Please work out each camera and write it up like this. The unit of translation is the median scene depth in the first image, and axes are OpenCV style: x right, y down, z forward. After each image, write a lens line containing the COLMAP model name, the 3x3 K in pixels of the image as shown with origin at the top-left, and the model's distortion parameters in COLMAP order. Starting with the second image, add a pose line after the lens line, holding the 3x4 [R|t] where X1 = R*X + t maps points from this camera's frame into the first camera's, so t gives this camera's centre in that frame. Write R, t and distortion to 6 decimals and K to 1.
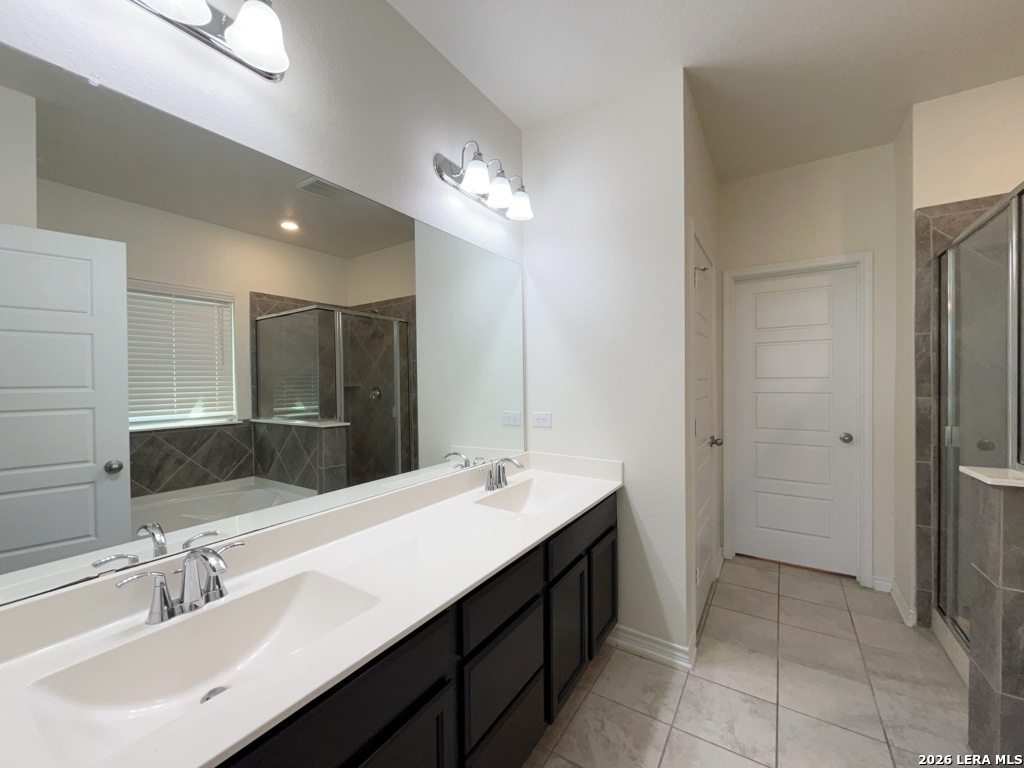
lens RADIAL K [[411.6, 0, 513.1], [0, 411.6, 381.2], [0, 0, 1]] dist [-0.000753, -0.000538]
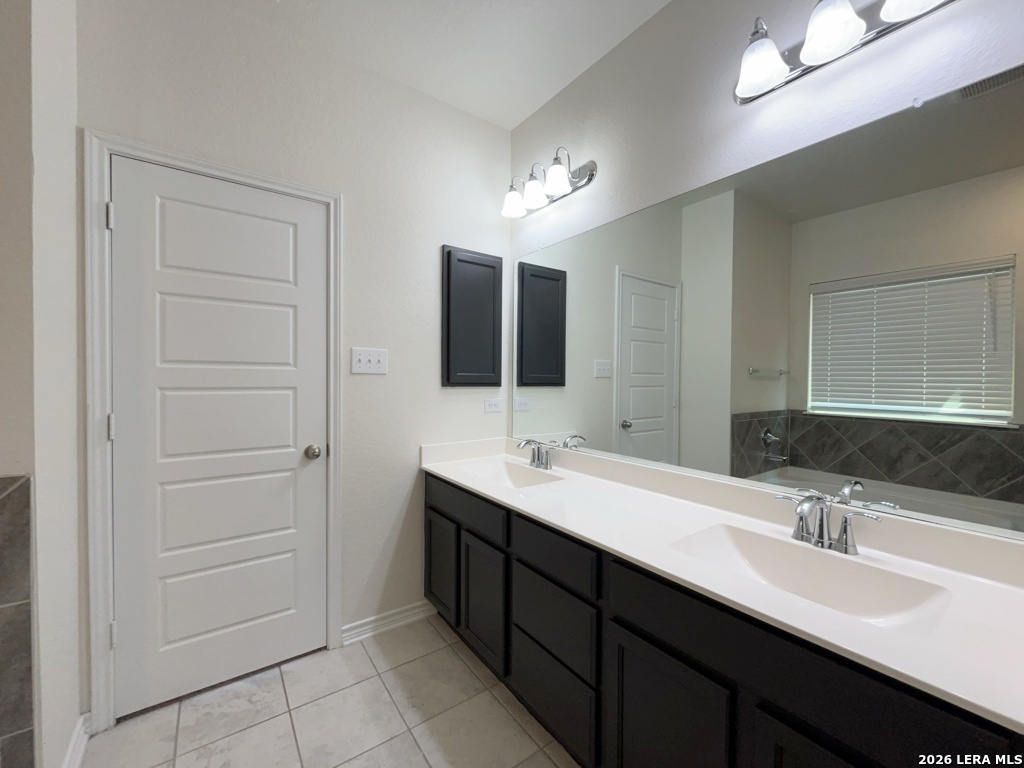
lens RADIAL K [[411.6, 0, 515.0], [0, 411.6, 383.4], [0, 0, 1]] dist [-0.000753, -0.000538]
pose [[-0.359402, 0.018494, -0.933000, 1.149358], [-0.006771, 0.999726, 0.022425, 0.038903], [0.933158, 0.014377, -0.359178, 1.425257]]
